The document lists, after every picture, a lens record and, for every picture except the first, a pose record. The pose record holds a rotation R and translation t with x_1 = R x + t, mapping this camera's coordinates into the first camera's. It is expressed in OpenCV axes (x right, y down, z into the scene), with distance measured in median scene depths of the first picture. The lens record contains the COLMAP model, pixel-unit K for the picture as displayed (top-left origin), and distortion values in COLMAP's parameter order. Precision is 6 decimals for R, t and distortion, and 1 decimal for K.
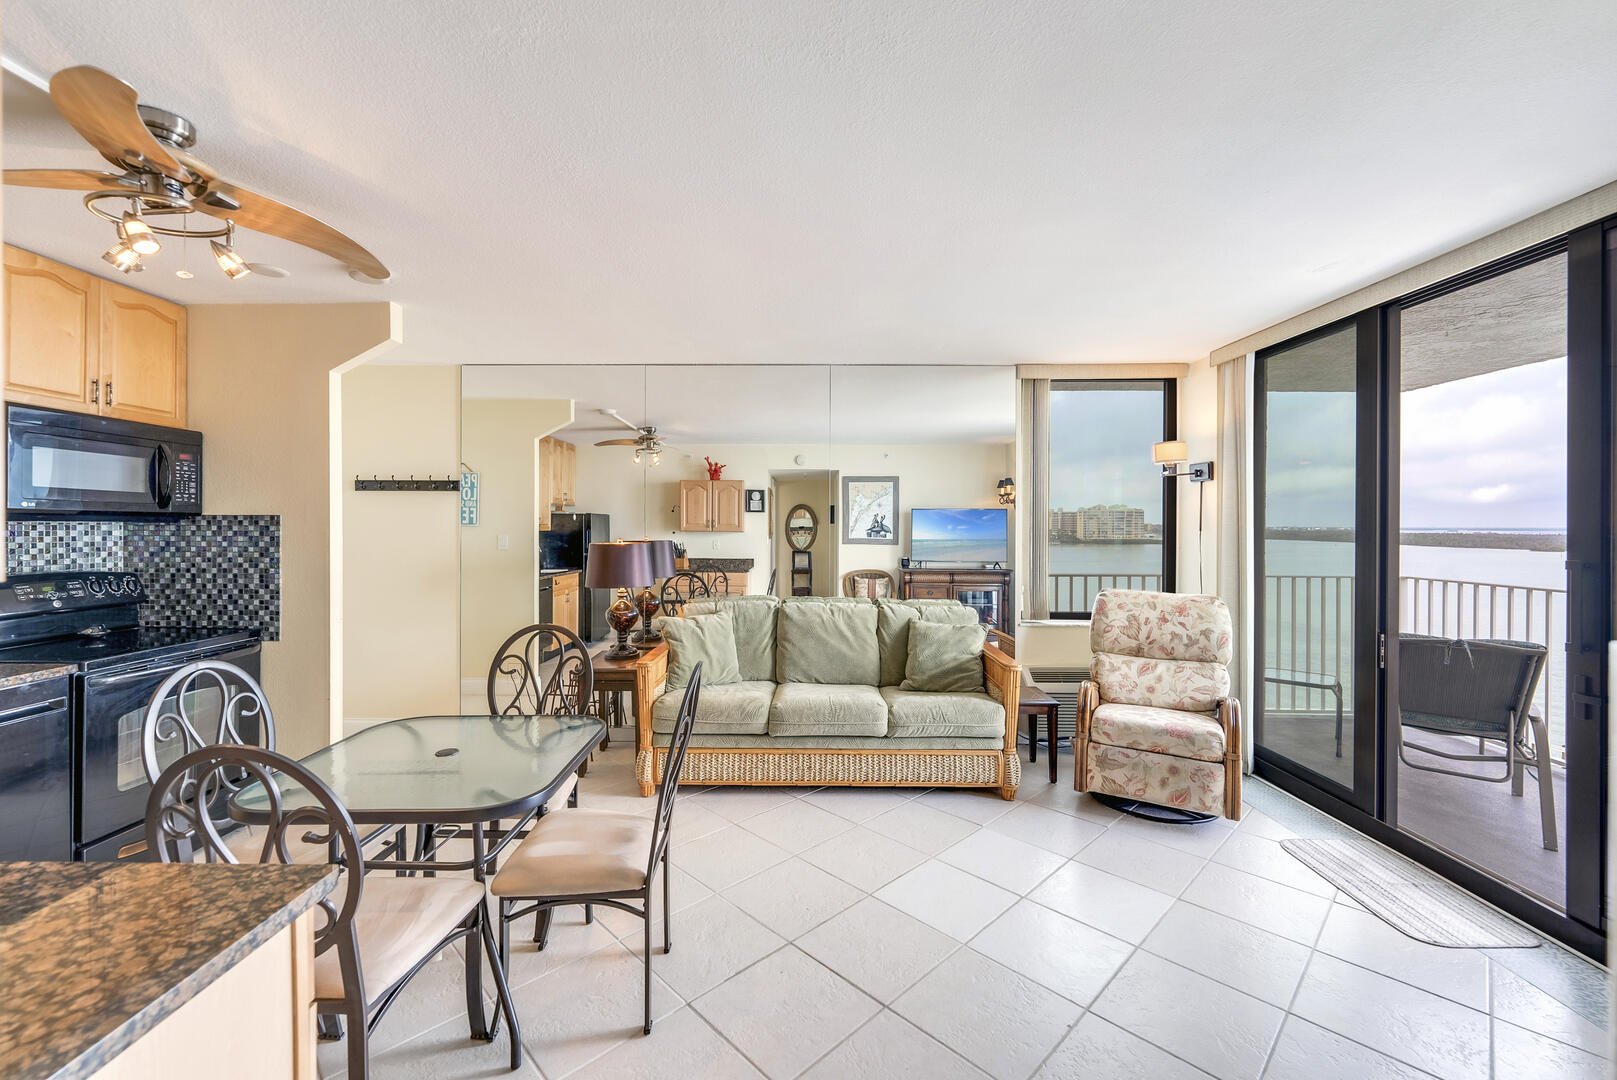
lens RADIAL K [[683.4, 0, 805.0], [0, 683.4, 520.1], [0, 0, 1]] dist [-0.000649, -0.000087]
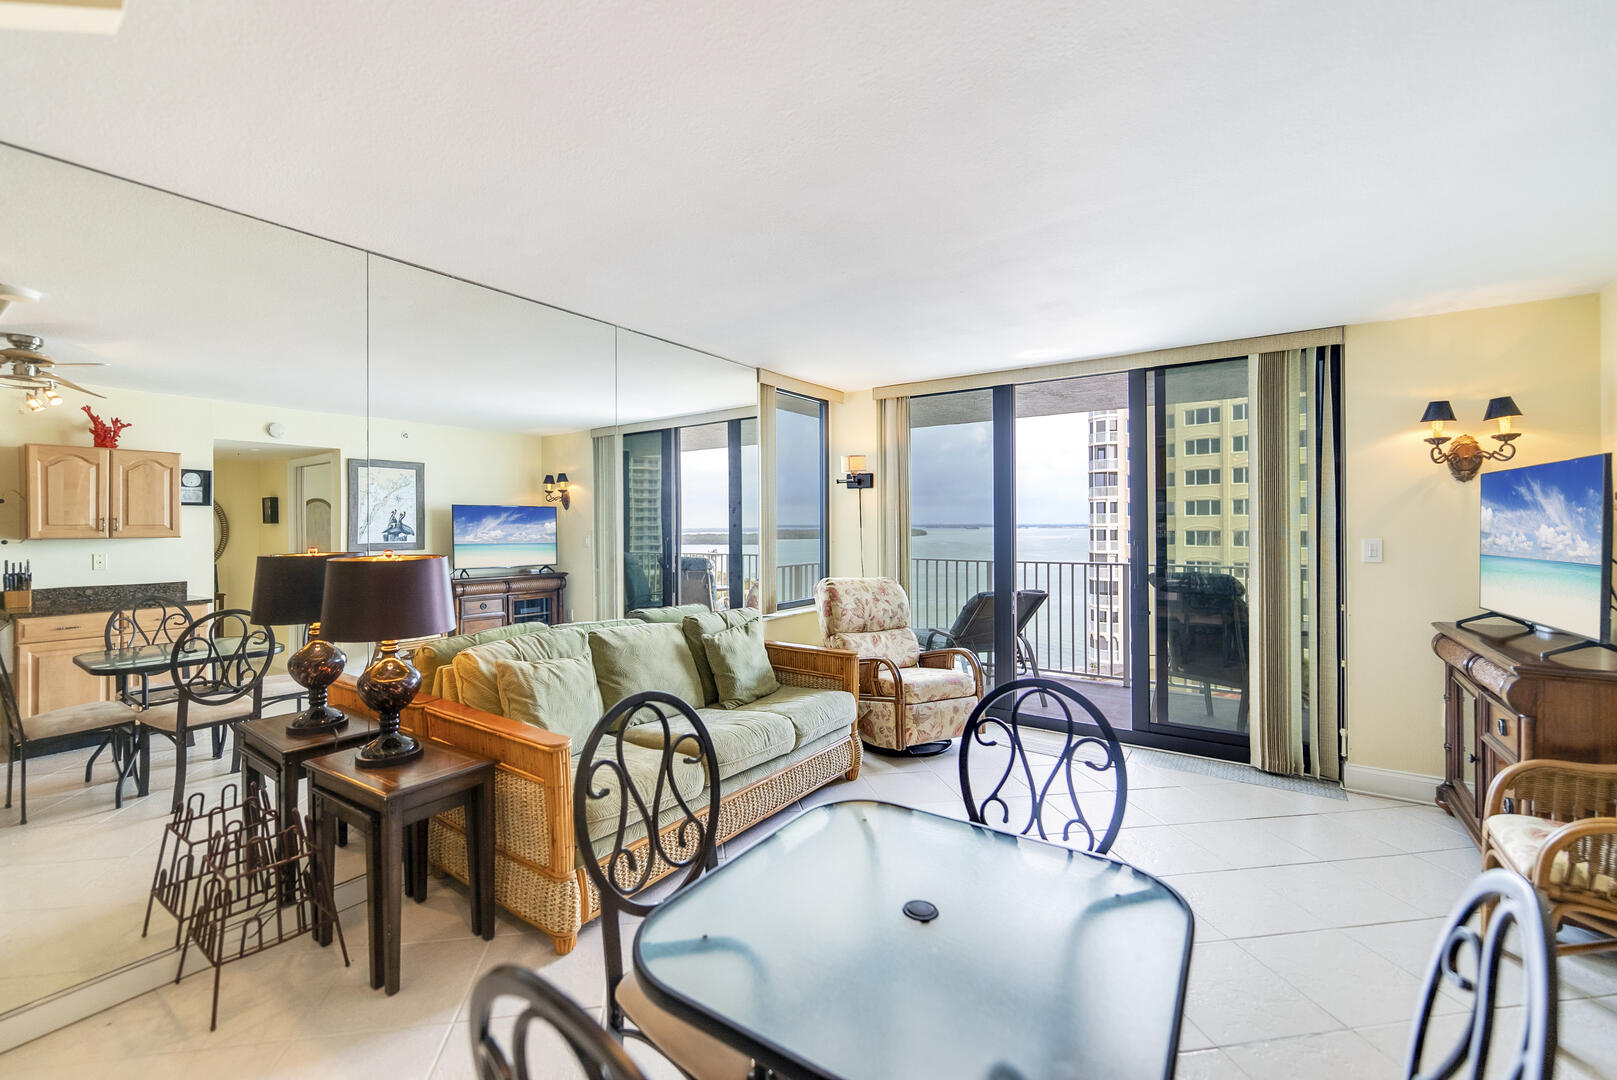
lens RADIAL K [[683.4, 0, 805.0], [0, 683.4, 520.1], [0, 0, 1]] dist [-0.000649, -0.000087]
pose [[0.562400, -0.001556, 0.826864, -0.287121], [-0.000762, 0.999997, 0.002401, -0.000423], [-0.826865, -0.001980, 0.562397, 0.207281]]
